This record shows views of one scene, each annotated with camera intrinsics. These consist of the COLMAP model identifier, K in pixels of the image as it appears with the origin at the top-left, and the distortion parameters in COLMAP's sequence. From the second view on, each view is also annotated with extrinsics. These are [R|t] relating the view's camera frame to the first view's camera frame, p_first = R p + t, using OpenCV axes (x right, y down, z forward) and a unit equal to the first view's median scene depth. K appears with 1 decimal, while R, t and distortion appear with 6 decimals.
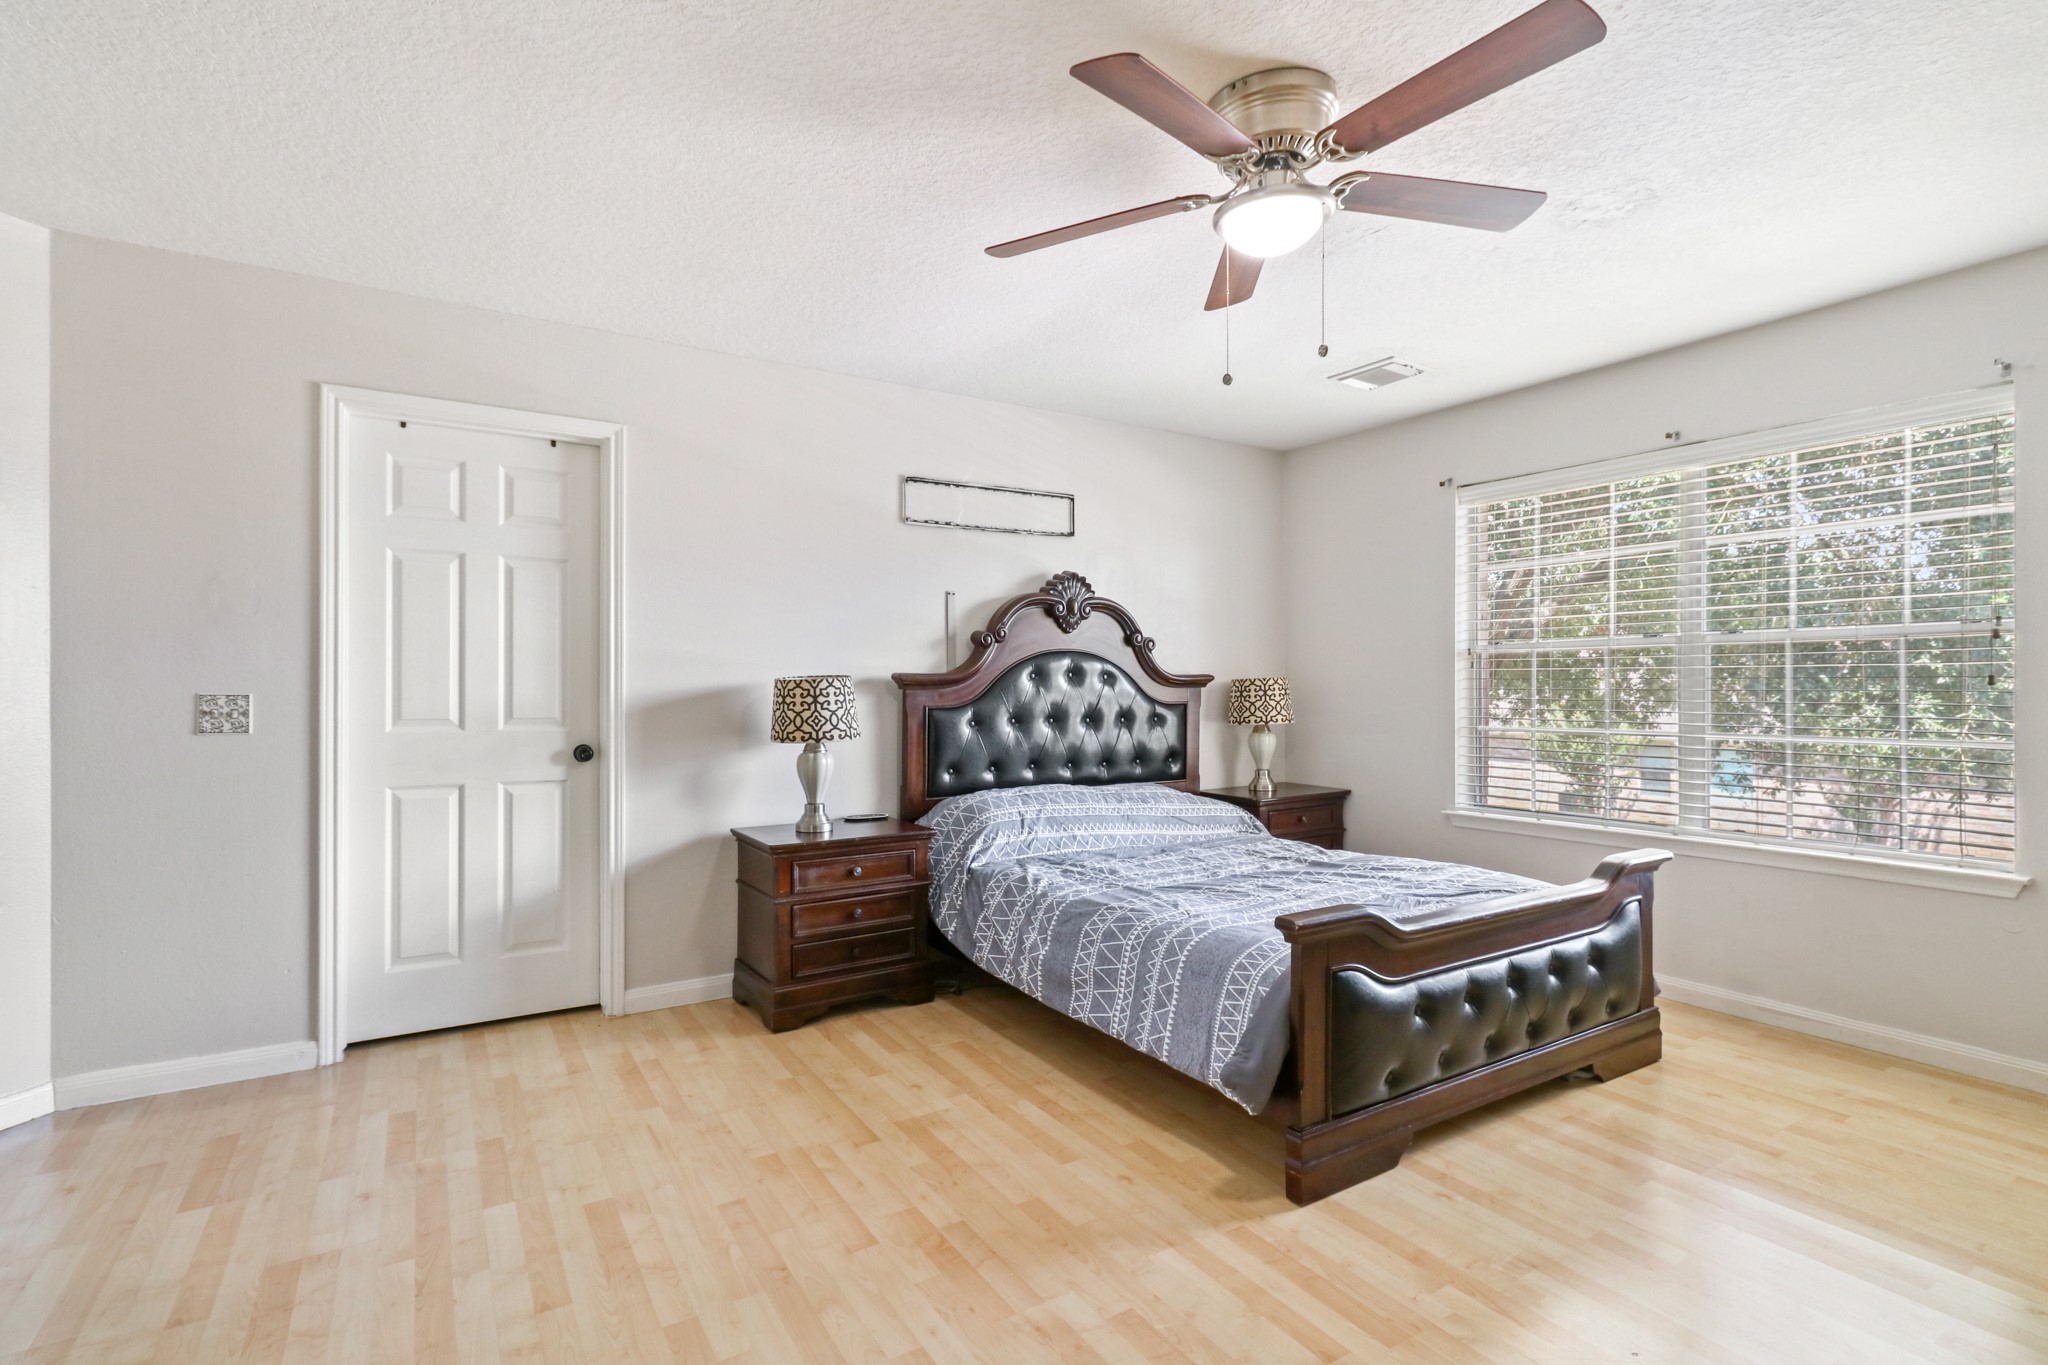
lens RADIAL K [[964.0, 0, 1010.3], [0, 964.0, 694.4], [0, 0, 1]] dist [-0.001545, -0.000410]
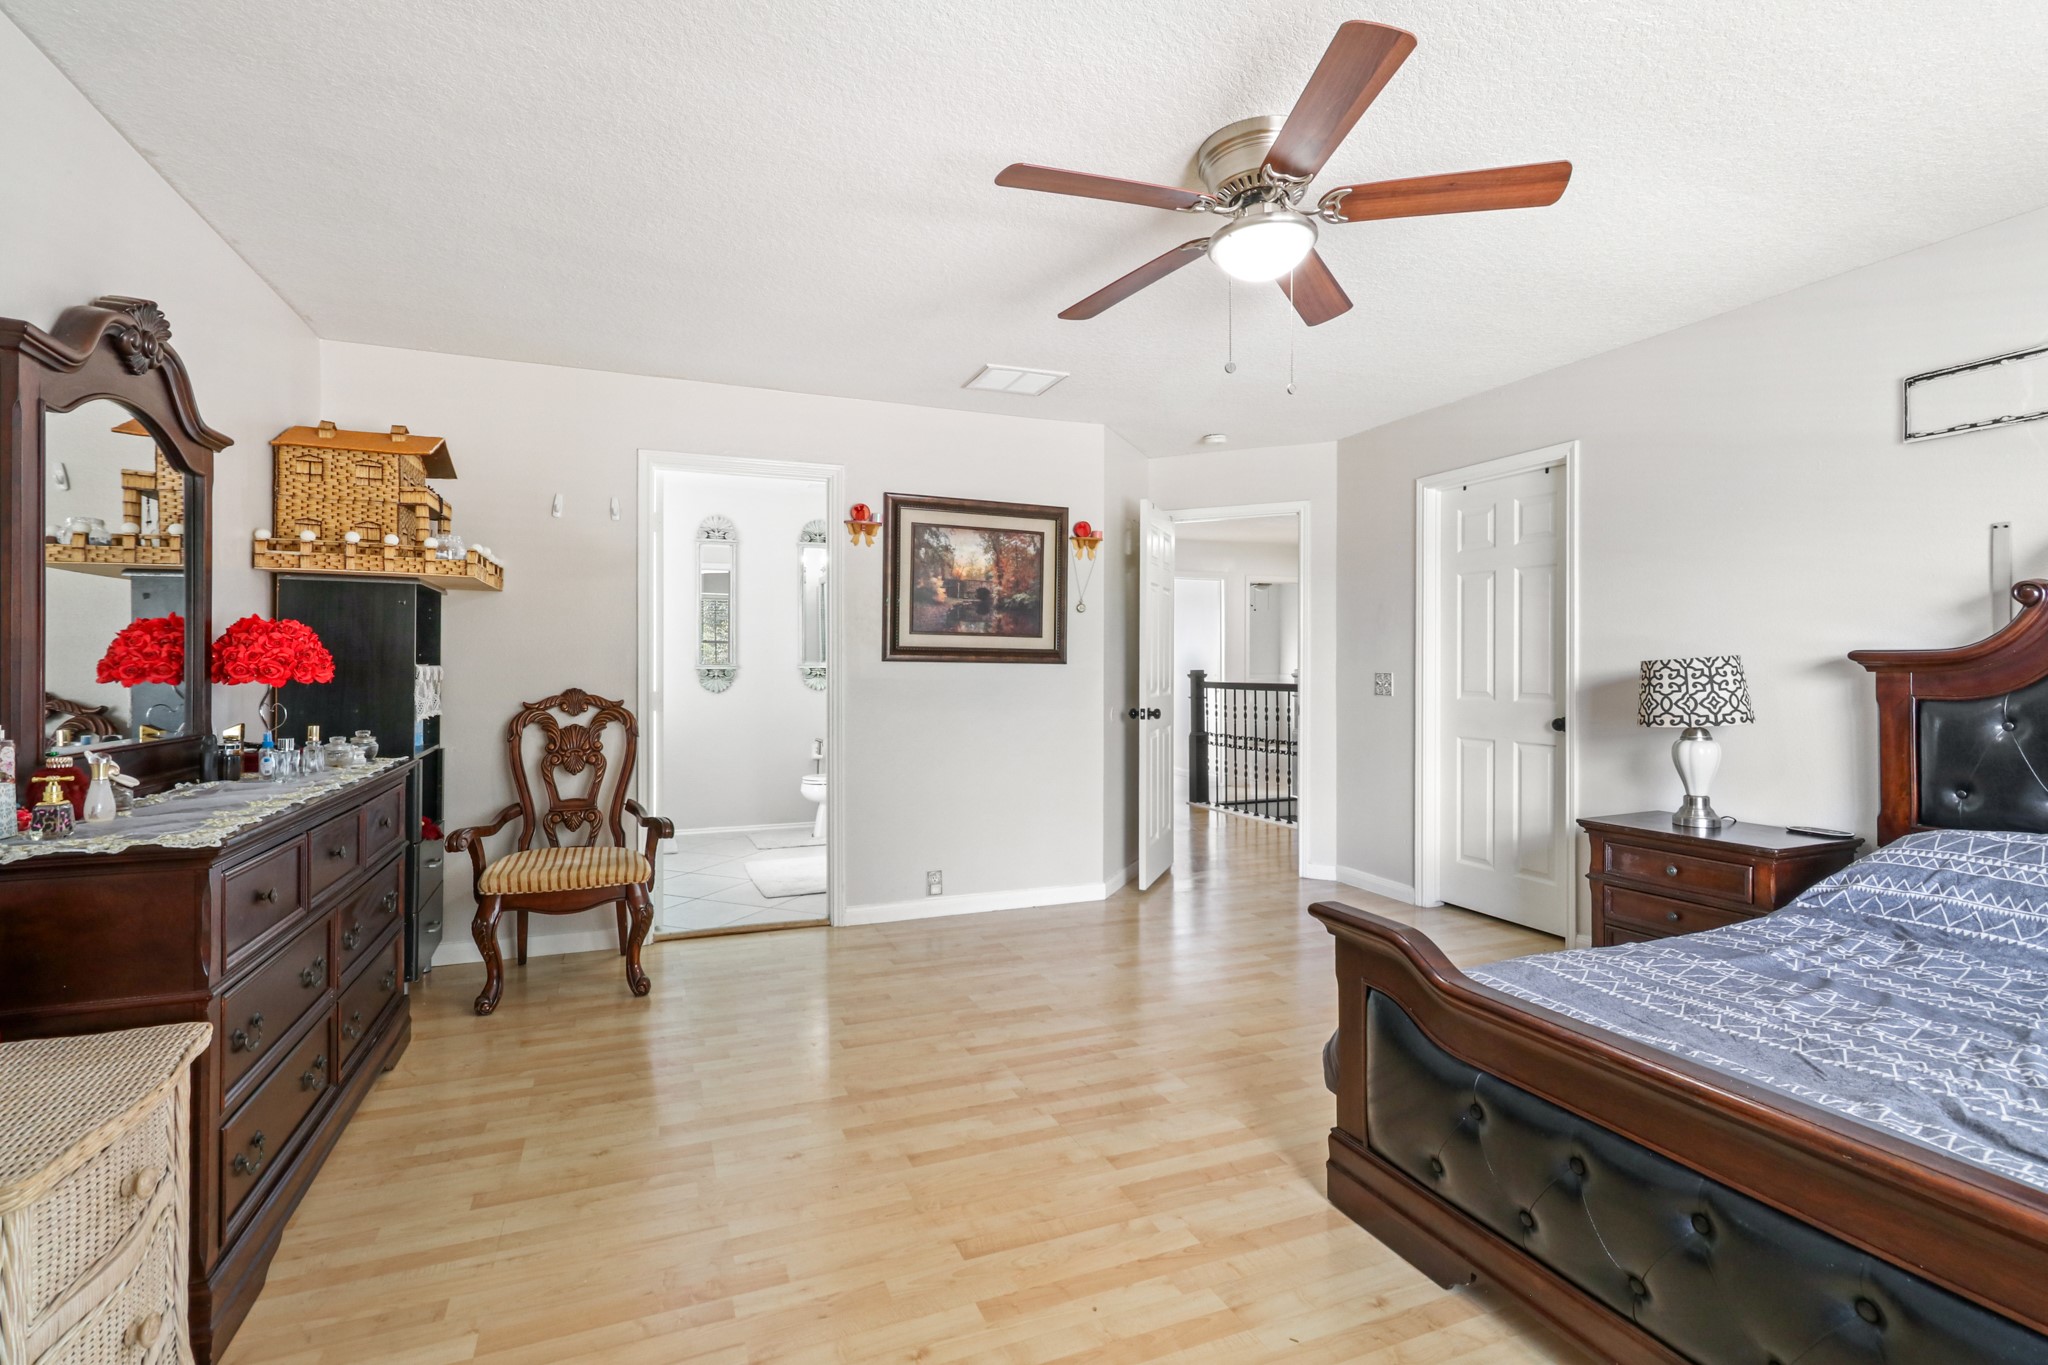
lens RADIAL K [[964.0, 0, 1015.1], [0, 964.0, 667.6], [0, 0, 1]] dist [-0.001545, -0.000410]
pose [[-0.185327, 0.000567, -0.982677, 0.889656], [-0.002559, 0.999996, 0.001060, -0.008511], [0.982674, 0.002712, -0.185325, 0.580607]]
